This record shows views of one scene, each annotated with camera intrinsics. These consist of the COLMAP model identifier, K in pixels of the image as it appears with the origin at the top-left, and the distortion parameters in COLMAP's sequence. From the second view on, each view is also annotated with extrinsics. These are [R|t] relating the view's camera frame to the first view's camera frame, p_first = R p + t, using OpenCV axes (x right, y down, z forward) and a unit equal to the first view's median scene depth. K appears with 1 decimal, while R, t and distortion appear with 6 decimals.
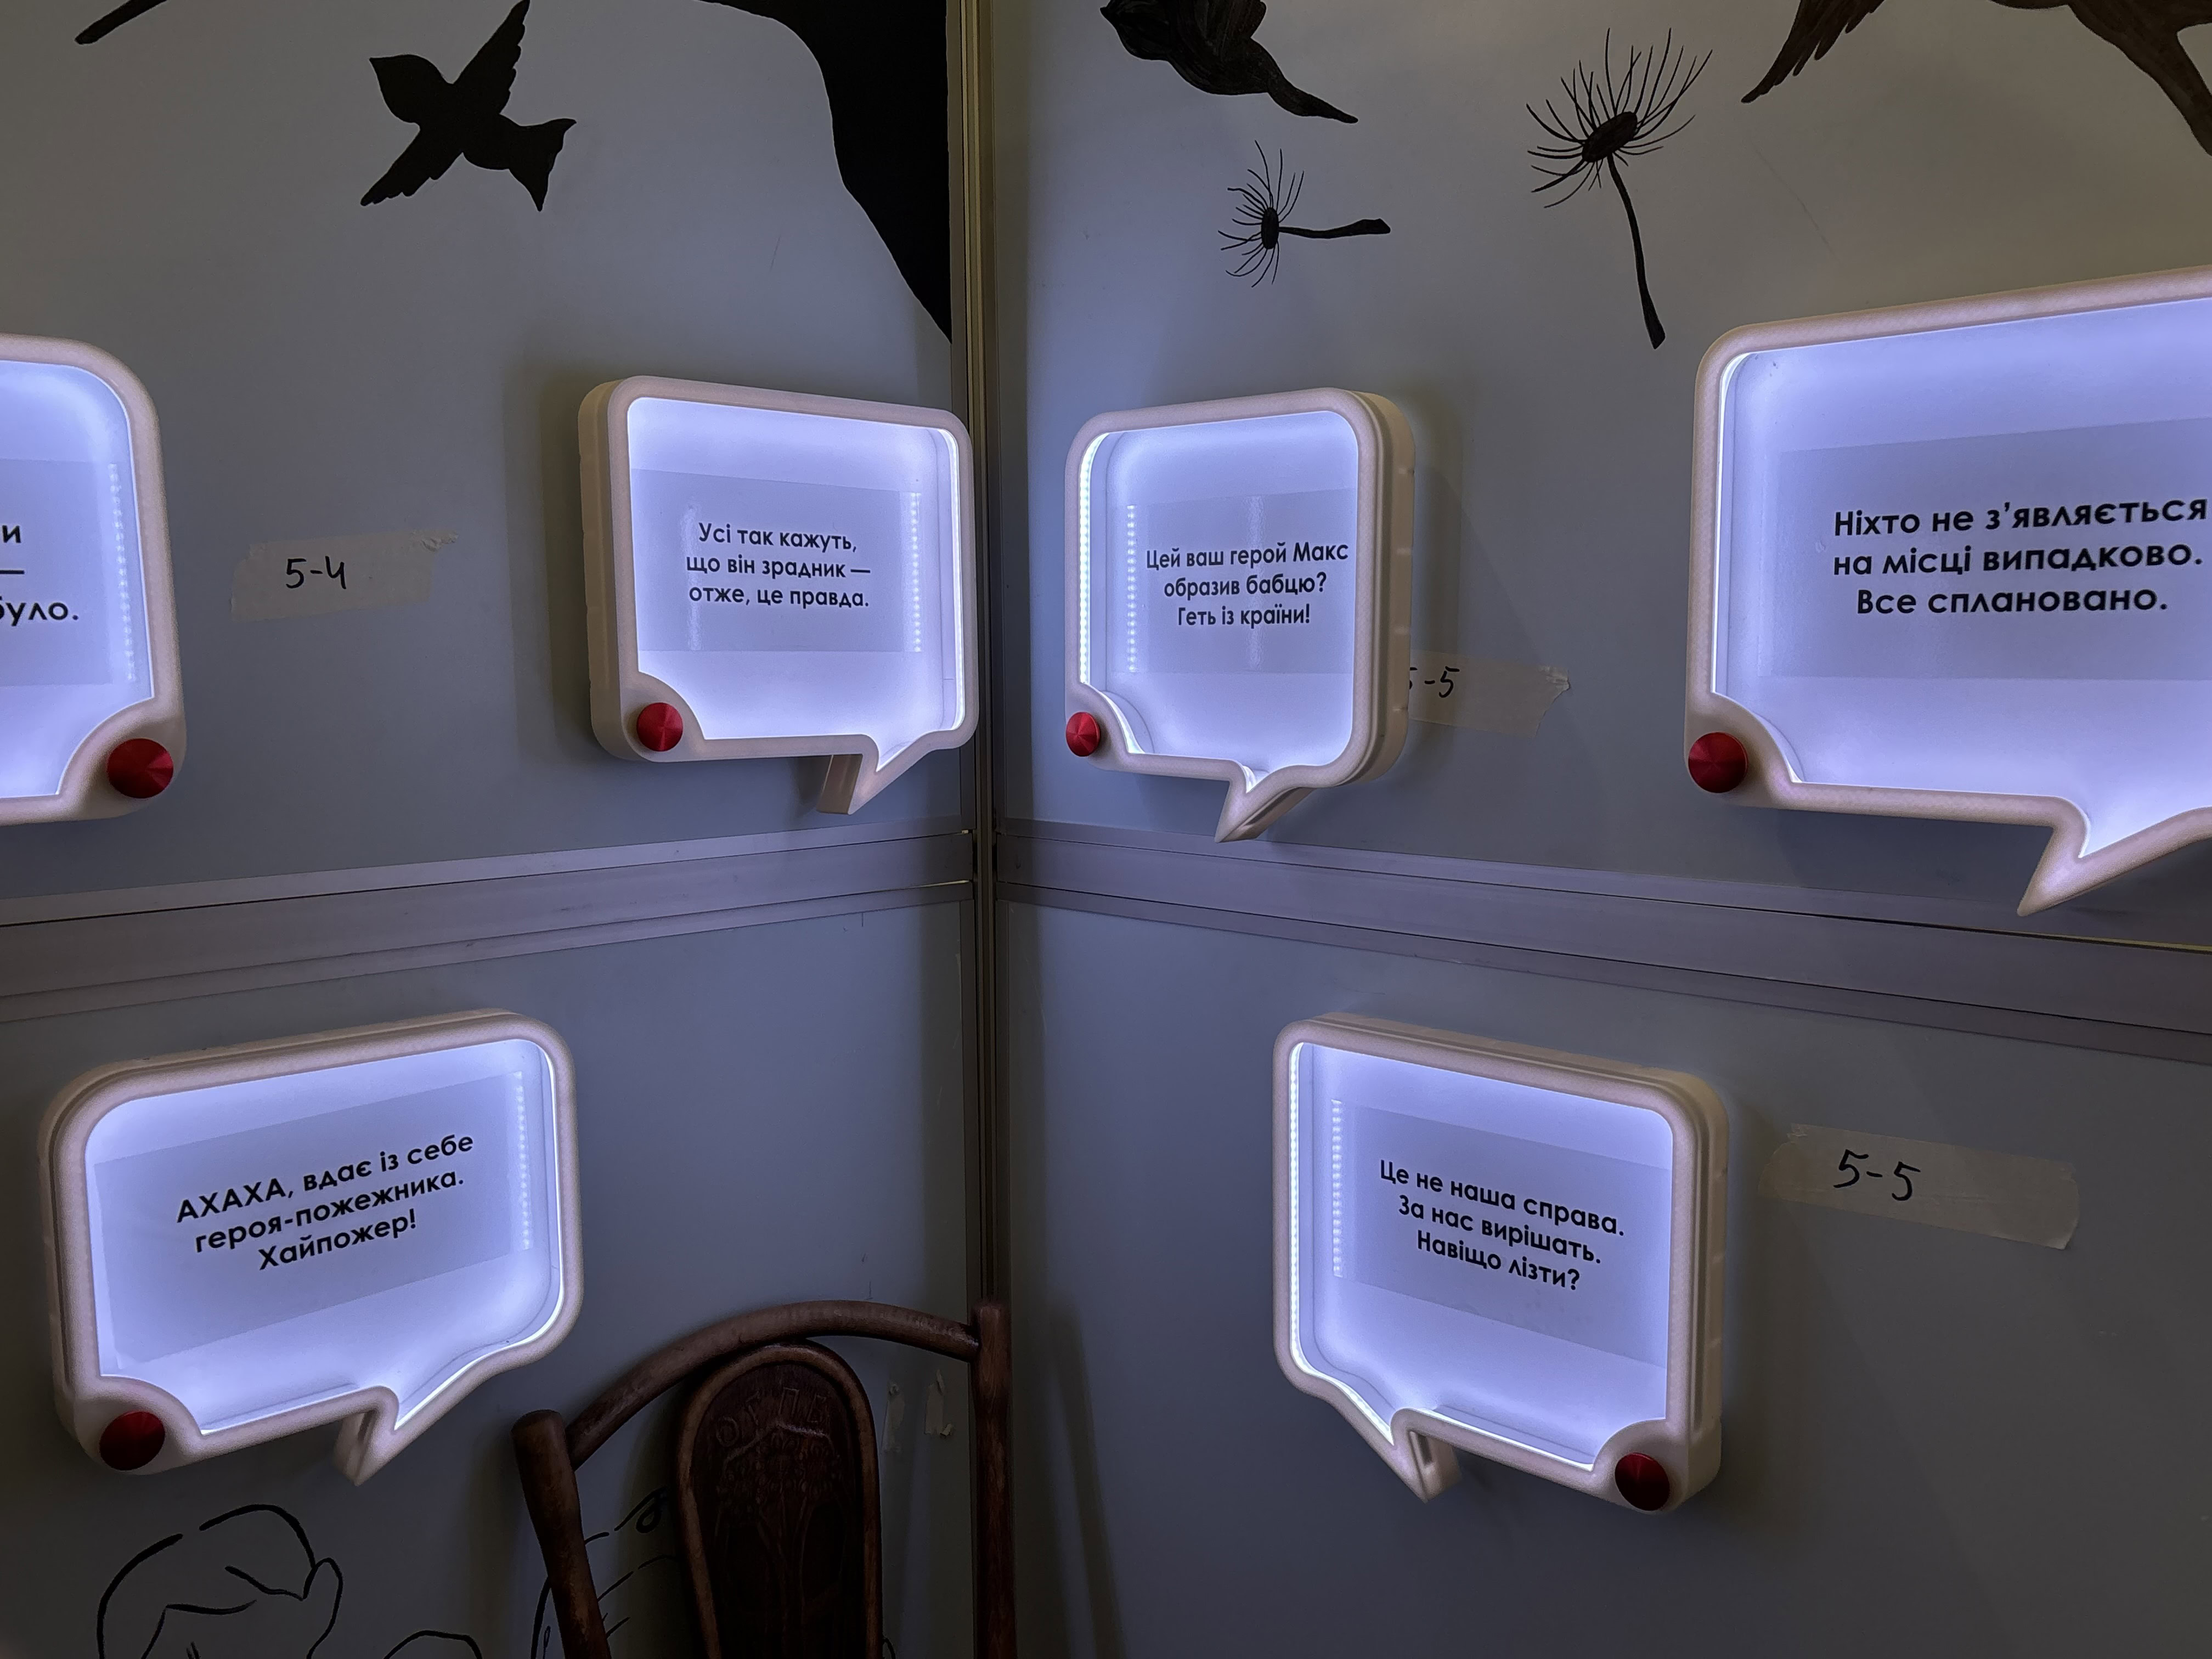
lens RADIAL K [[1790.0, 0, 1115.2], [0, 1790.0, 833.1], [0, 0, 1]] dist [0.009319, 0.000028]
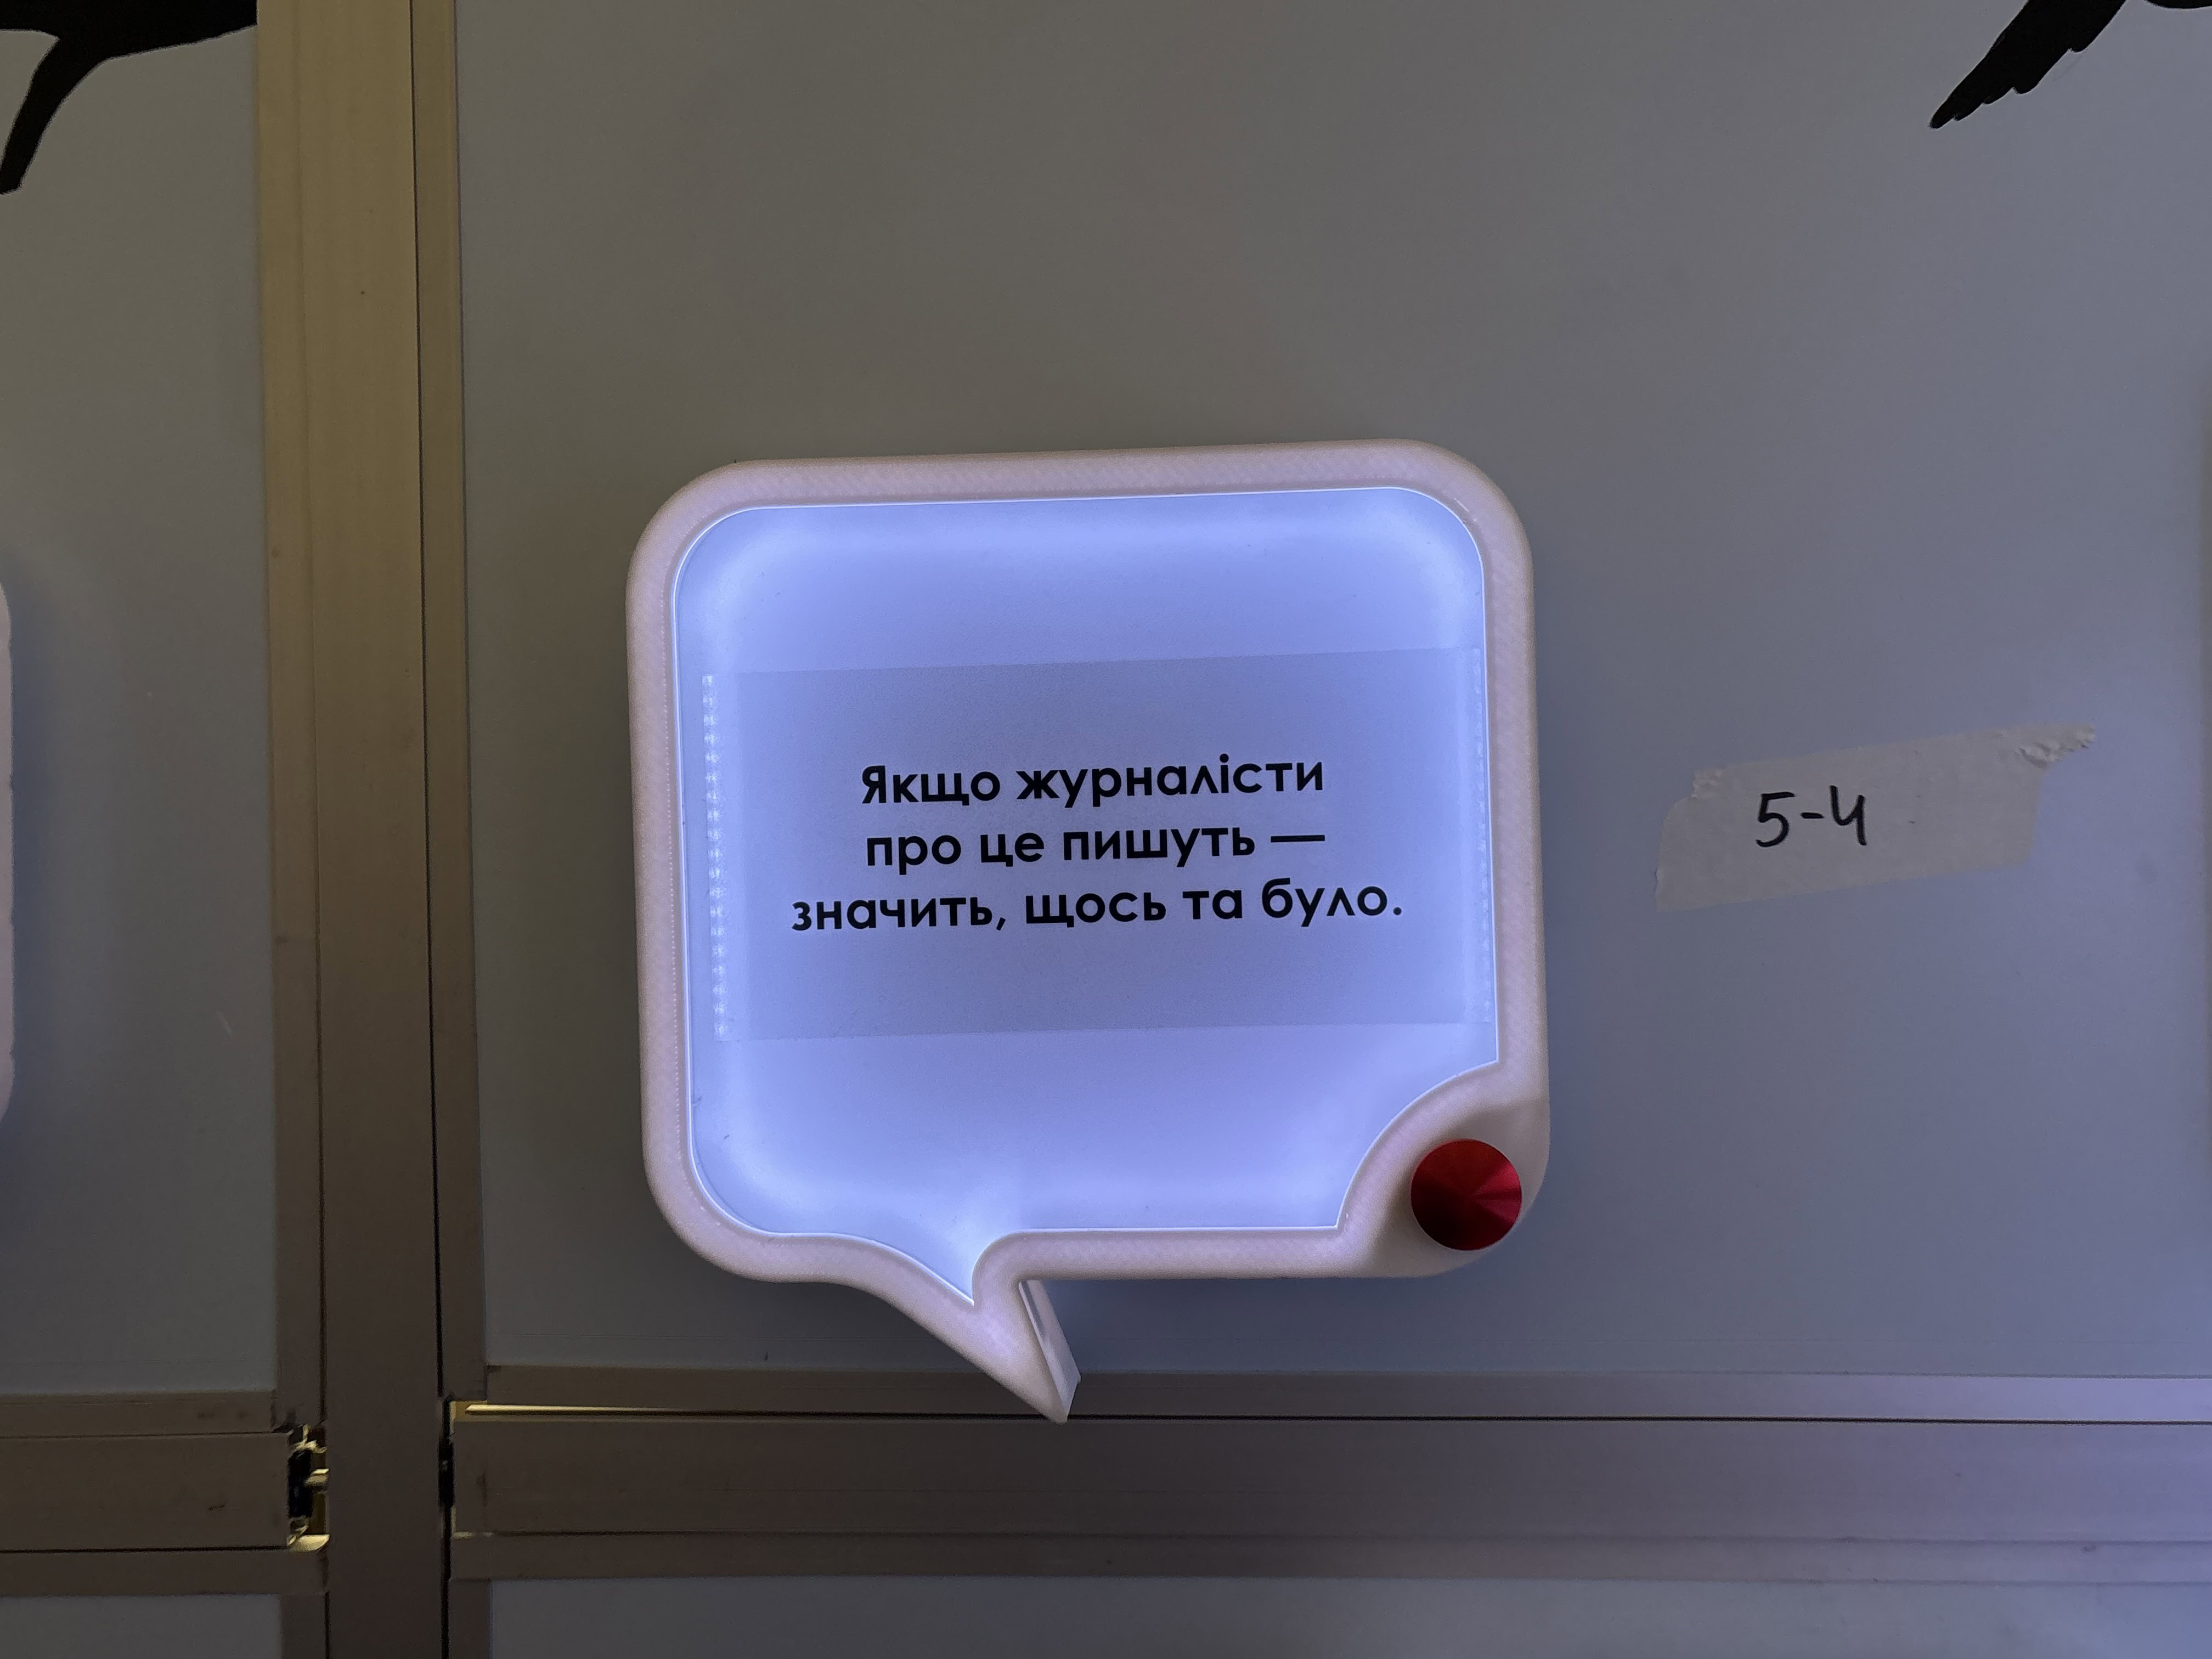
lens RADIAL K [[1790.0, 0, 1109.6], [0, 1790.0, 831.7], [0, 0, 1]] dist [0.009319, 0.000028]
pose [[0.675745, 0.011488, -0.737046, -0.212129], [-0.068315, 0.996551, -0.047100, -0.112202], [0.733963, 0.082179, 0.674199, 0.535791]]
